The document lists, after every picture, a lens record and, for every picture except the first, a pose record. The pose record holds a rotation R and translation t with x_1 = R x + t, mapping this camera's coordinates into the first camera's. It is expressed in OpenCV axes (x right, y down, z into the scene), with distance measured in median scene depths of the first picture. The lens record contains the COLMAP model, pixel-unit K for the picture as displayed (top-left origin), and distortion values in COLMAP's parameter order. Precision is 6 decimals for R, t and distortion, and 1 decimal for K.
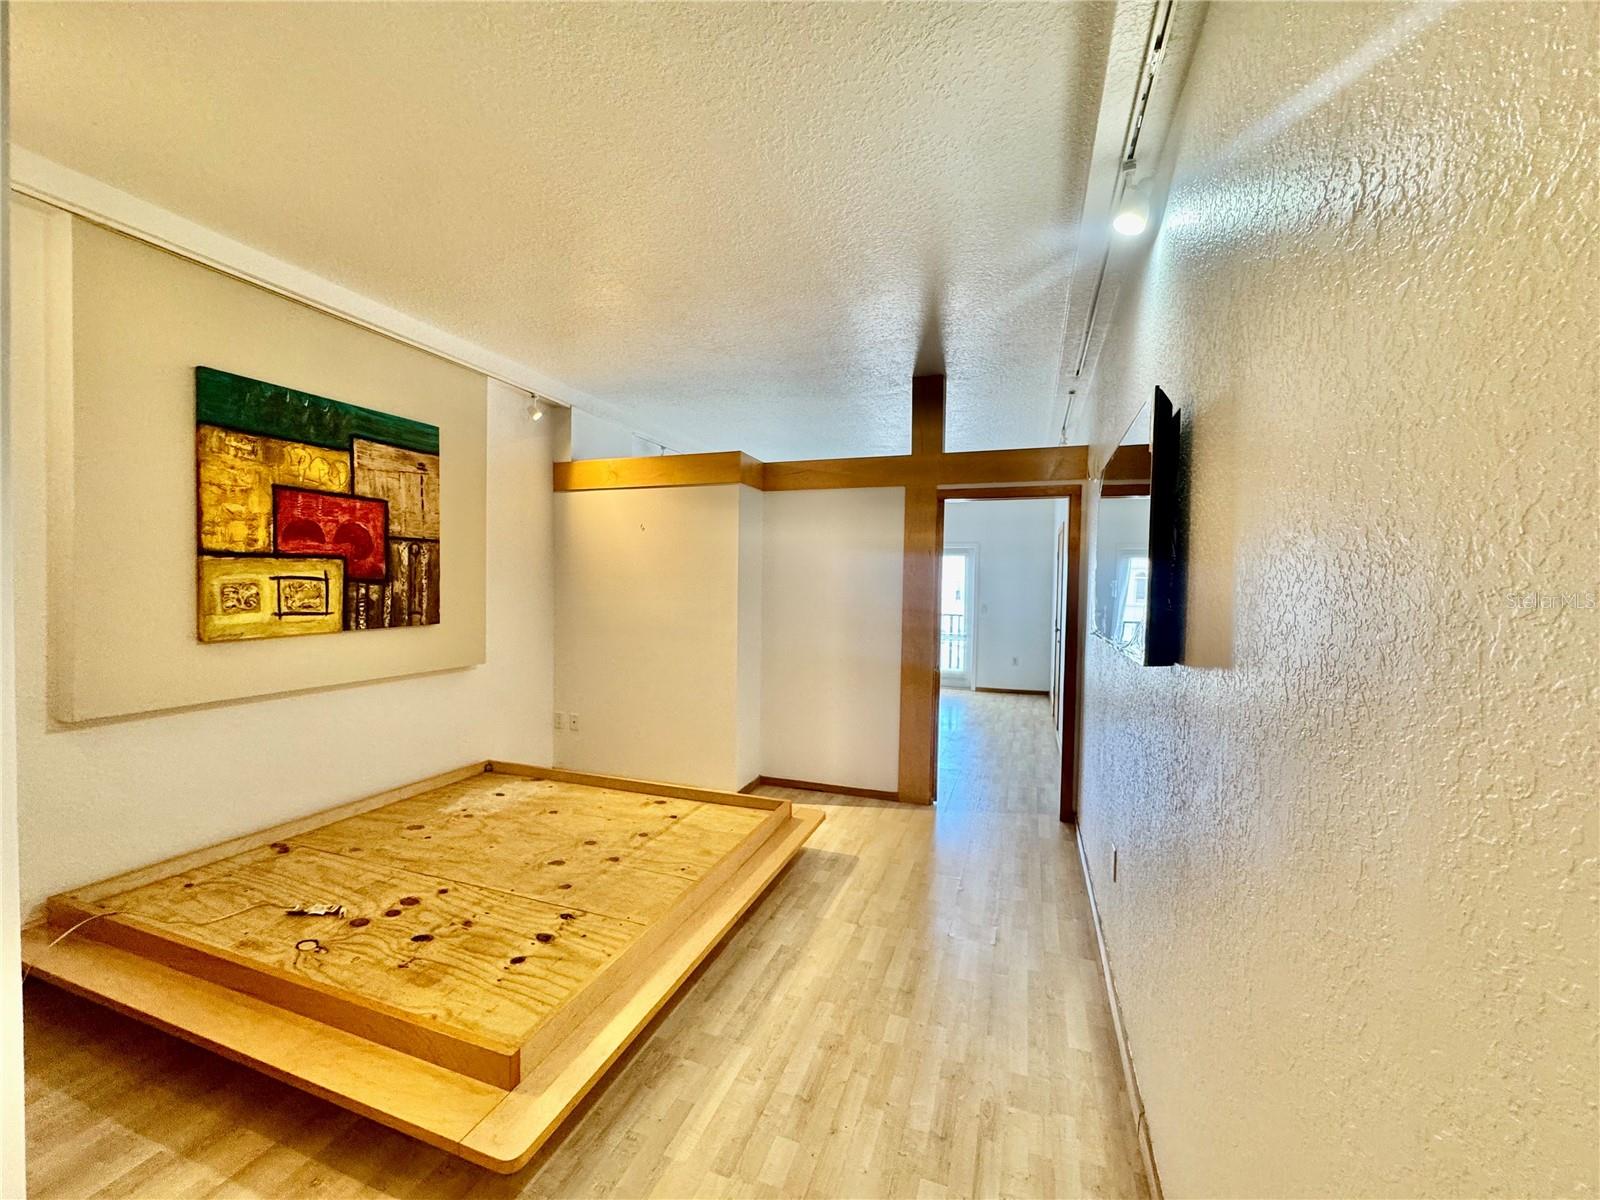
lens RADIAL K [[643.0, 0, 800.0], [0, 643.0, 600.0], [0, 0, 1]] dist [-0.002267, -0.000312]
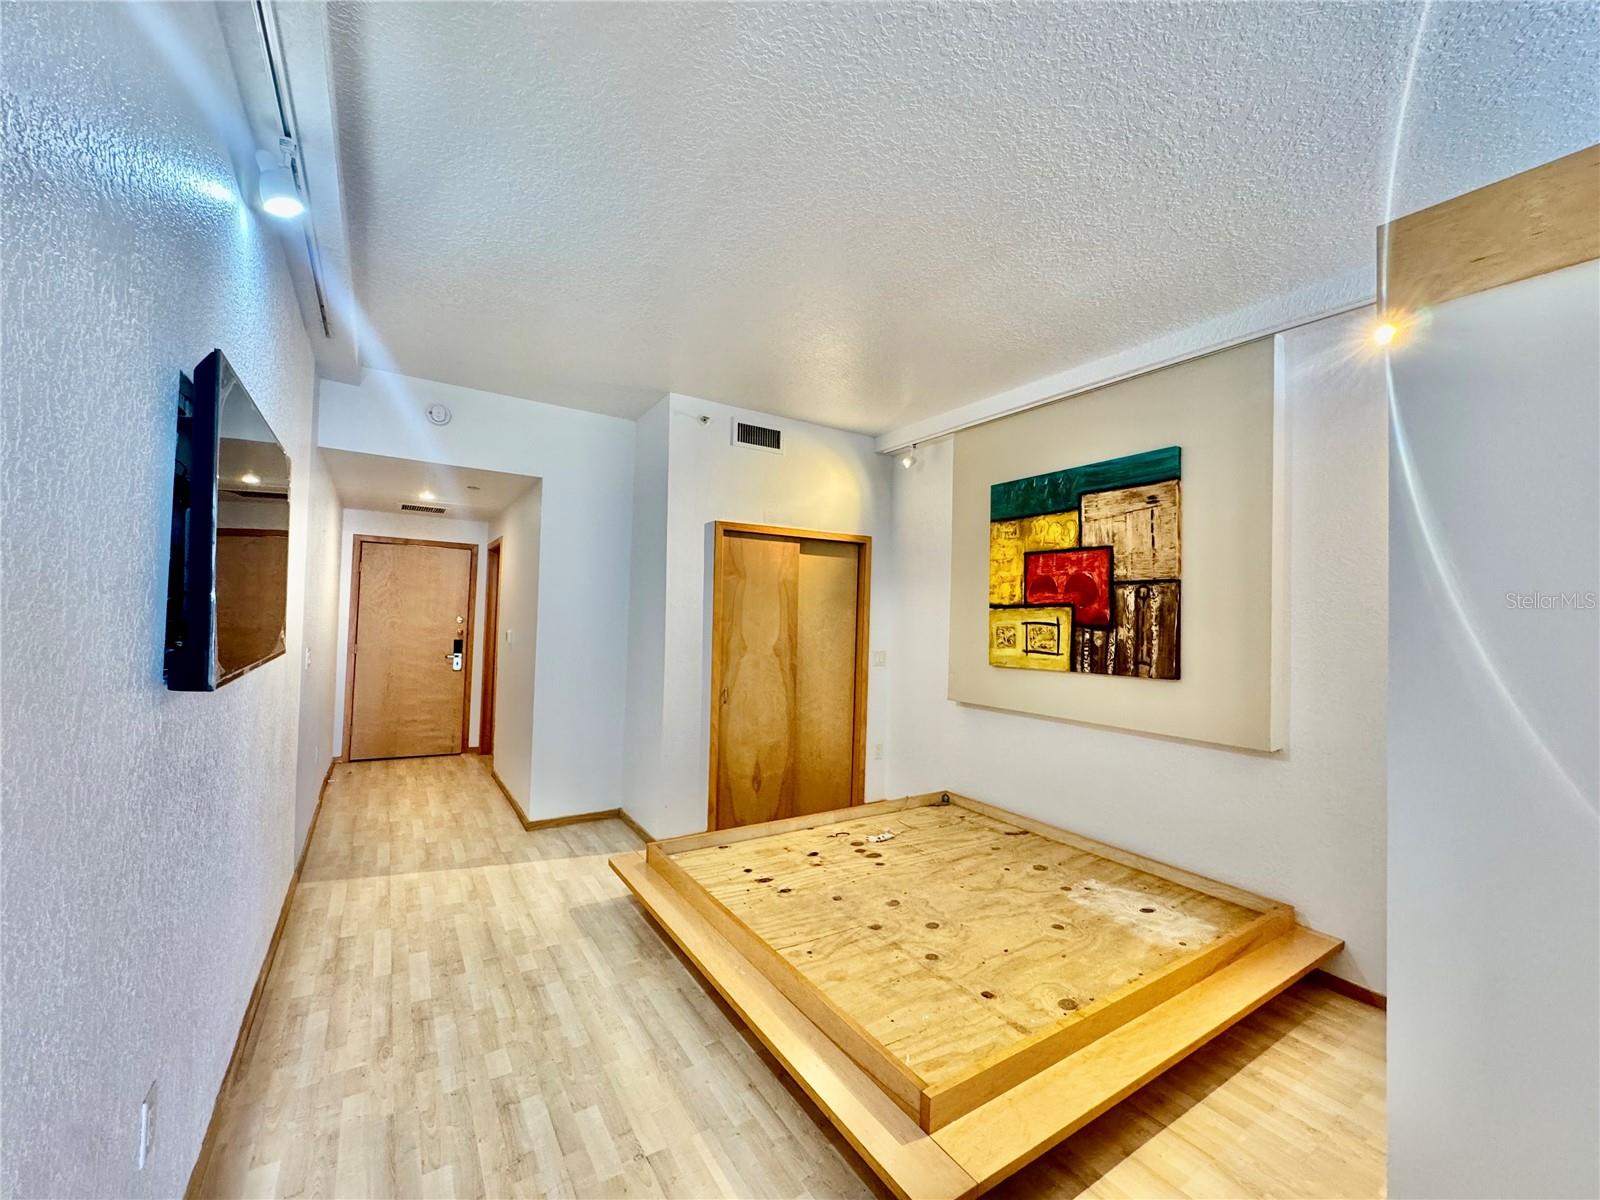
lens RADIAL K [[643.0, 0, 800.0], [0, 643.0, 600.0], [0, 0, 1]] dist [-0.002267, -0.000312]
pose [[-0.611743, -0.053429, -0.789251, 0.462384], [-0.055510, 0.998156, -0.024546, -0.022106], [0.789107, 0.028795, -0.613581, 1.327643]]
